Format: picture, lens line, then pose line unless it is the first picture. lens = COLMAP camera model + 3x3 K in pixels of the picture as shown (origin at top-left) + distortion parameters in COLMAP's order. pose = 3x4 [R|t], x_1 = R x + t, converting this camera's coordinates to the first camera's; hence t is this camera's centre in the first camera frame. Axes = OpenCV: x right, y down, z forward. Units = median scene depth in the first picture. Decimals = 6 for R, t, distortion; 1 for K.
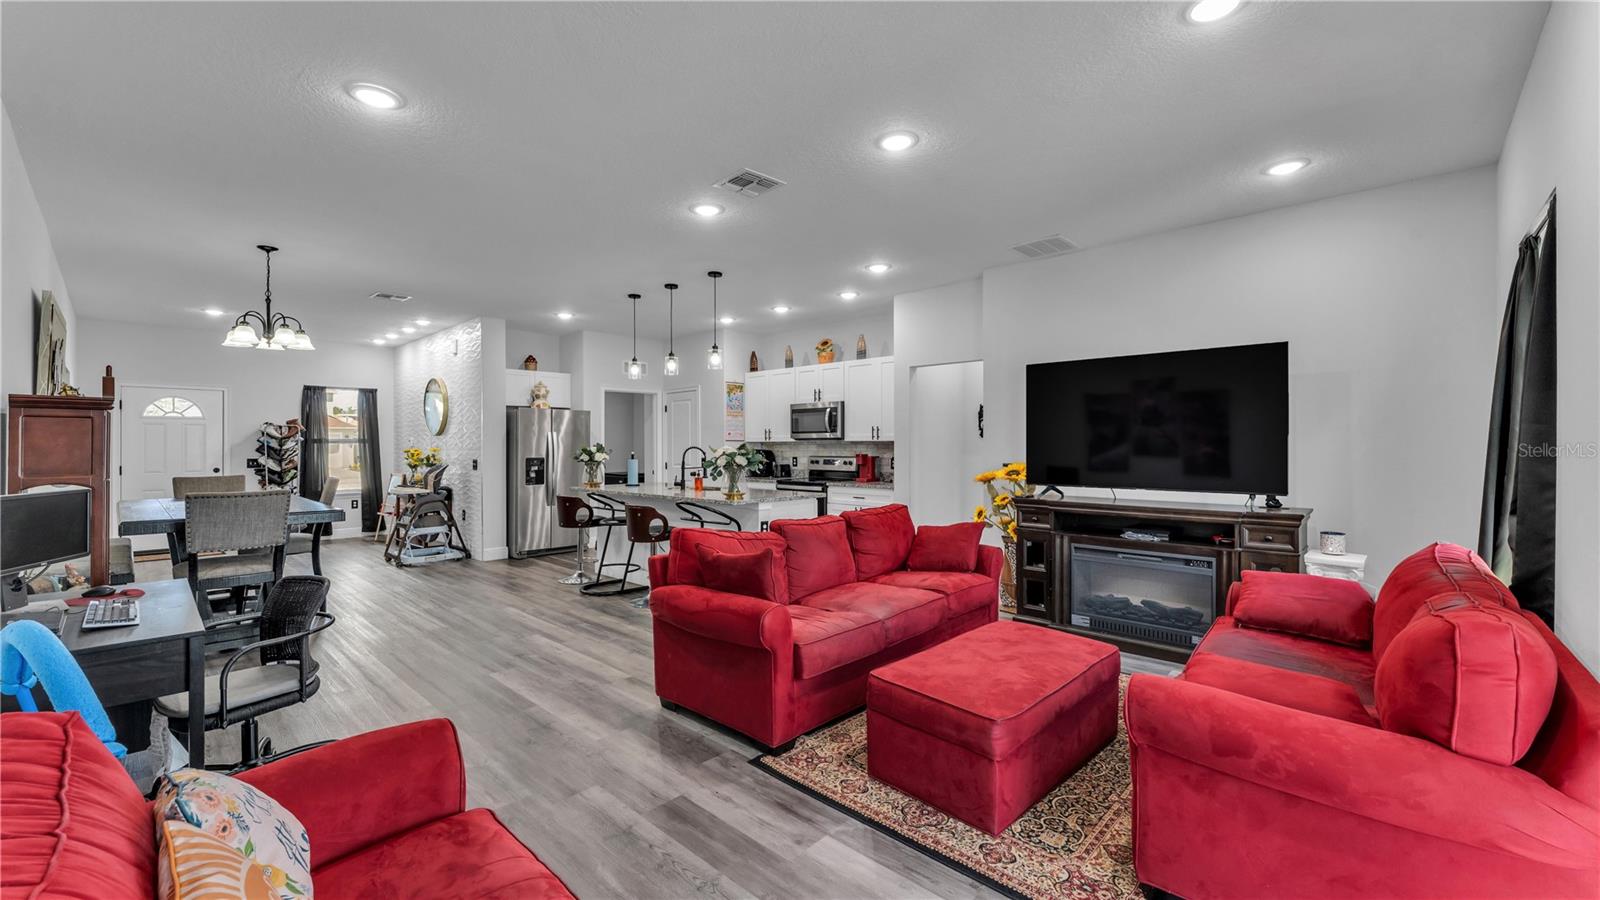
lens RADIAL K [[639.1, 0, 799.6], [0, 639.1, 444.6], [0, 0, 1]] dist [0.001623, 0.000279]
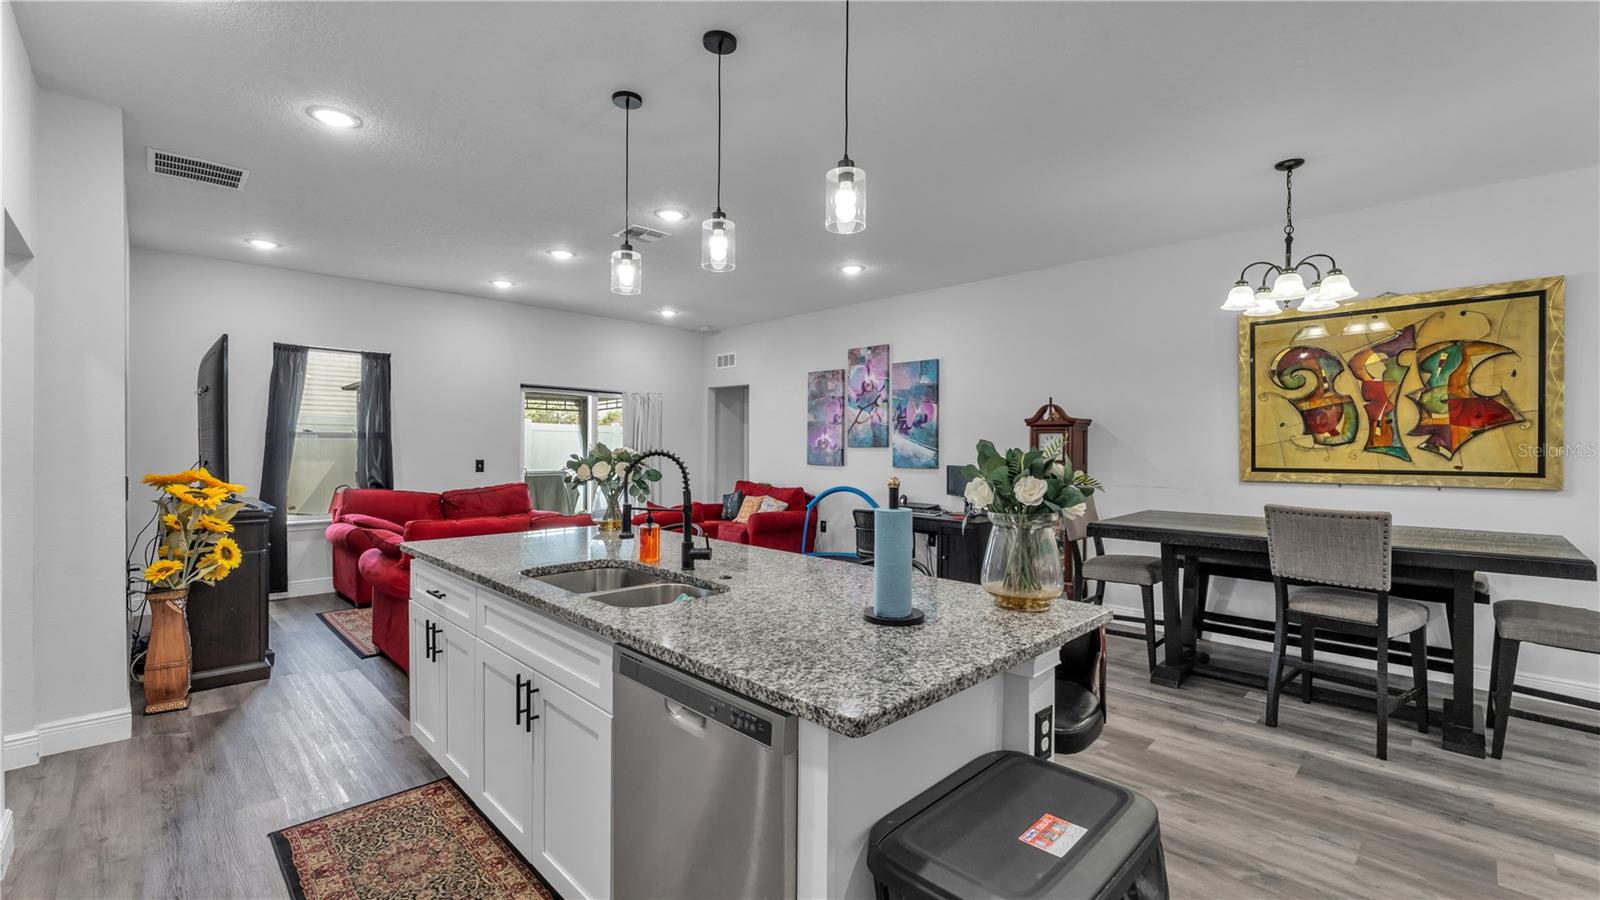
lens RADIAL K [[665.4, 0, 794.3], [0, 665.4, 450.3], [0, 0, 1]] dist [0.000879, -0.000647]
pose [[-0.999022, -0.004788, 0.043945, -0.202800], [-0.004430, 0.999956, 0.008239, -0.000382], [-0.043983, 0.008036, -0.999000, 1.075311]]
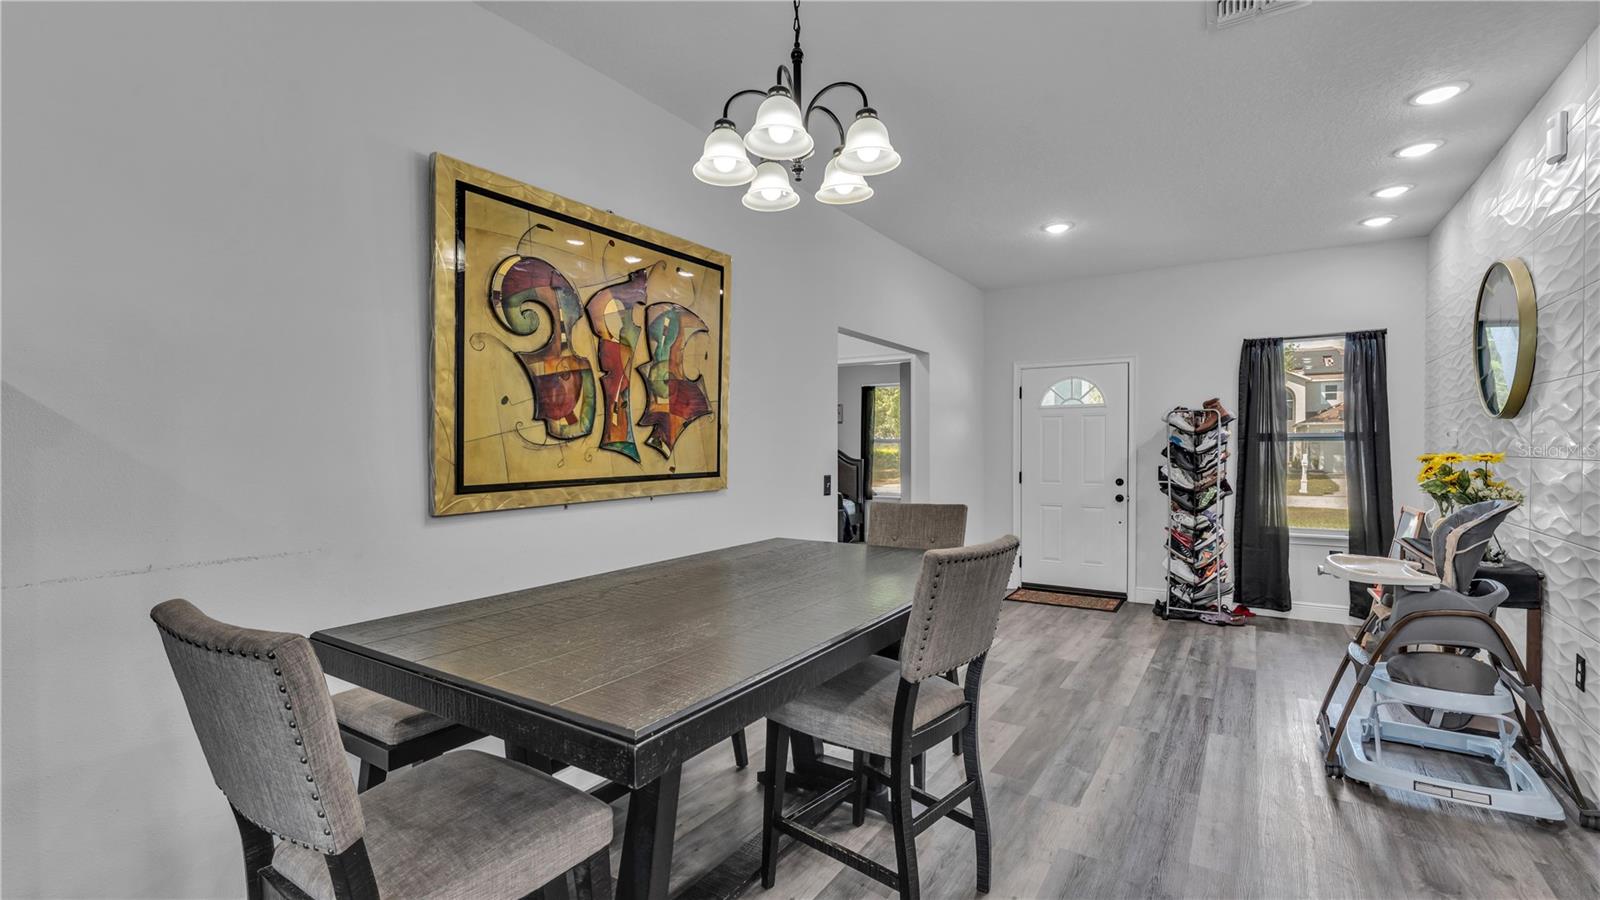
lens RADIAL K [[698.7, 0, 802.1], [0, 698.7, 457.2], [0, 0, 1]] dist [-0.000401, -0.000413]
pose [[0.178493, 0.015560, -0.983818, -0.264225], [0.002037, 0.999867, 0.016184, 0.001101], [0.983939, -0.004893, 0.178437, 0.573177]]
